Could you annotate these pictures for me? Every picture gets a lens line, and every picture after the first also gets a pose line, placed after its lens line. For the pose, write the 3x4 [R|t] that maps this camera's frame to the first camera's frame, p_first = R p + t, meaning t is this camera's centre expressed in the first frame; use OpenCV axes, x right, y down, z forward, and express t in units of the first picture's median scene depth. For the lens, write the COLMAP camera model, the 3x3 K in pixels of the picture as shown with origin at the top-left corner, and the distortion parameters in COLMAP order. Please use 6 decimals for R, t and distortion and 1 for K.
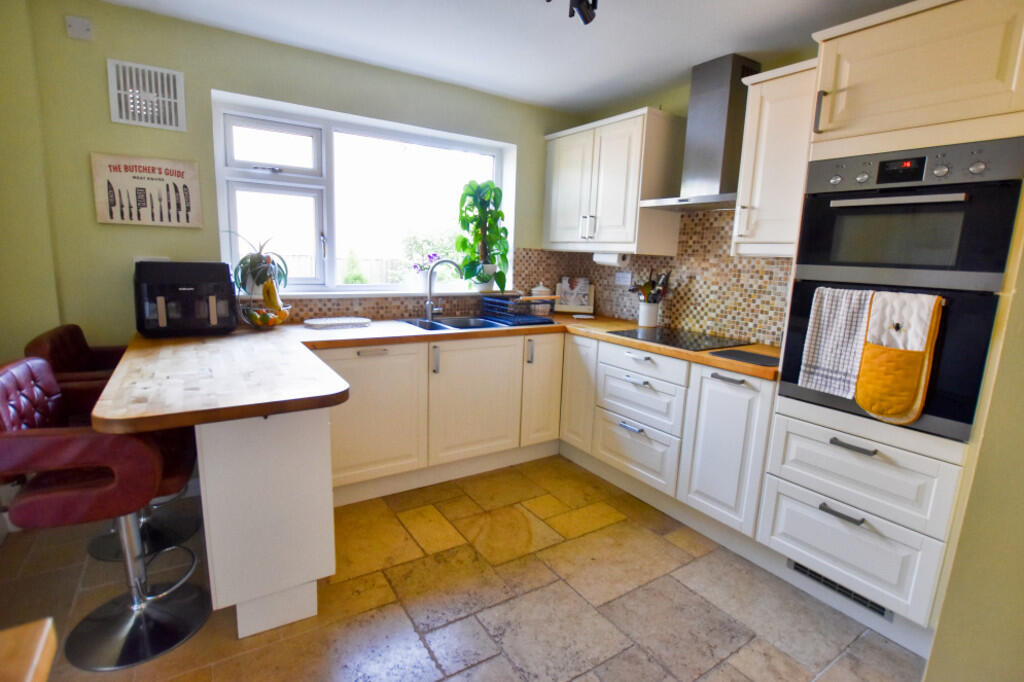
lens RADIAL K [[487.0, 0, 512.0], [0, 487.0, 341.0], [0, 0, 1]] dist [-0.030482, 0.000272]
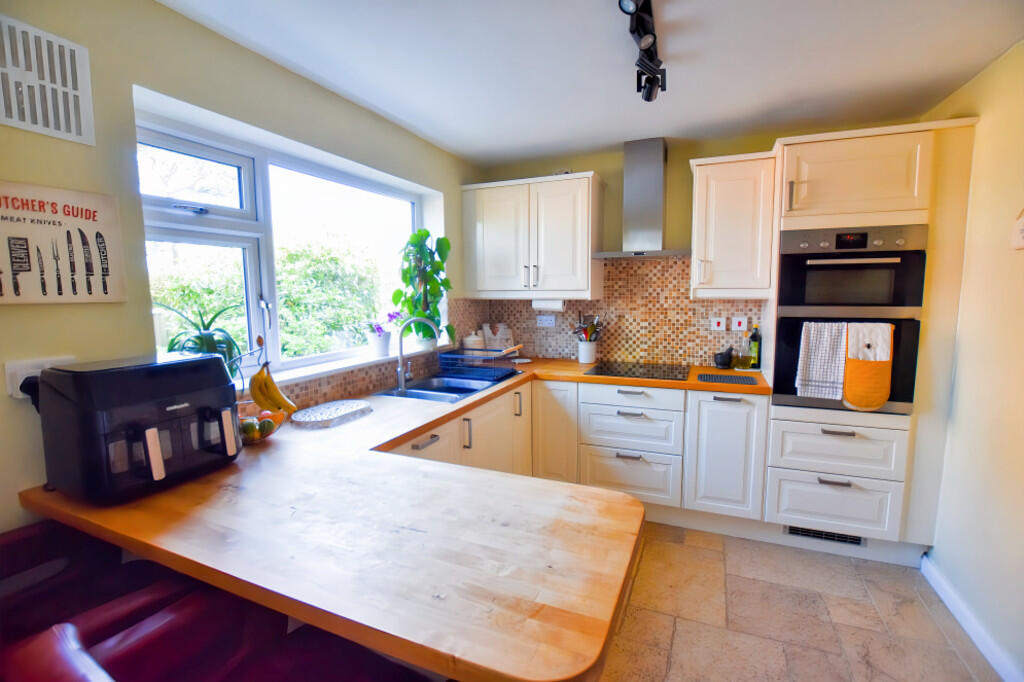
lens RADIAL K [[458.2, 0, 512.0], [0, 458.2, 341.0], [0, 0, 1]] dist [-0.027236, 0.000324]
pose [[0.836519, -0.105475, 0.537690, -0.489784], [0.136204, 0.990525, -0.017597, -0.096826], [-0.530740, 0.087955, 0.842959, 0.231702]]
